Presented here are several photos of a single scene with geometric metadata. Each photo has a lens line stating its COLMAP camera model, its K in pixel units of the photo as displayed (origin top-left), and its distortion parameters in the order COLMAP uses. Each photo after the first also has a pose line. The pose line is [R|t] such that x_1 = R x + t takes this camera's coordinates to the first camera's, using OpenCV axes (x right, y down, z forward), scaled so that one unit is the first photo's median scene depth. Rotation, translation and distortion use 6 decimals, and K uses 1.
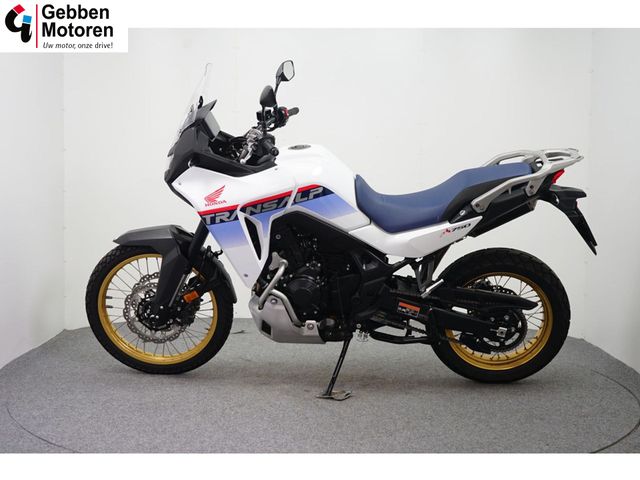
lens RADIAL K [[915.1, 0, 319.7], [0, 915.1, 239.1], [0, 0, 1]] dist [0.022778, 0.000000]
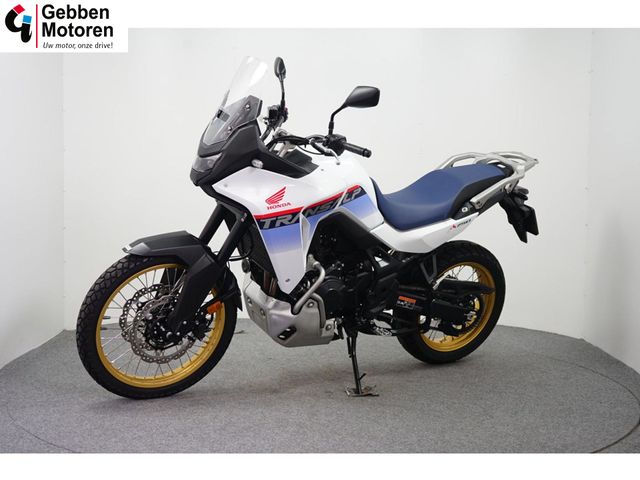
lens RADIAL K [[915.1, 0, 319.5], [0, 915.1, 238.5], [0, 0, 1]] dist [0.022778, 0.000000]
pose [[0.825070, -0.041740, 0.563486, -0.590004], [0.038223, 0.999106, 0.018041, -0.020094], [-0.563736, 0.006653, 0.825928, 0.185184]]
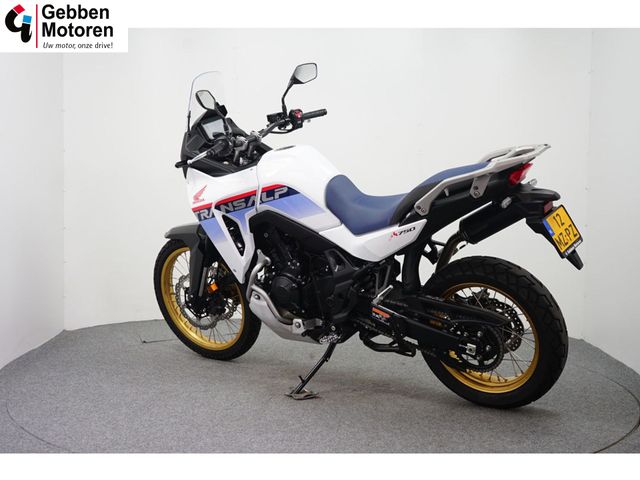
lens RADIAL K [[915.1, 0, 320.2], [0, 915.1, 239.9], [0, 0, 1]] dist [0.022778, 0.000000]
pose [[0.843045, 0.036779, -0.536585, 0.564680], [-0.042593, 0.999091, 0.001561, -0.001210], [0.536154, 0.021539, 0.843845, 0.159441]]
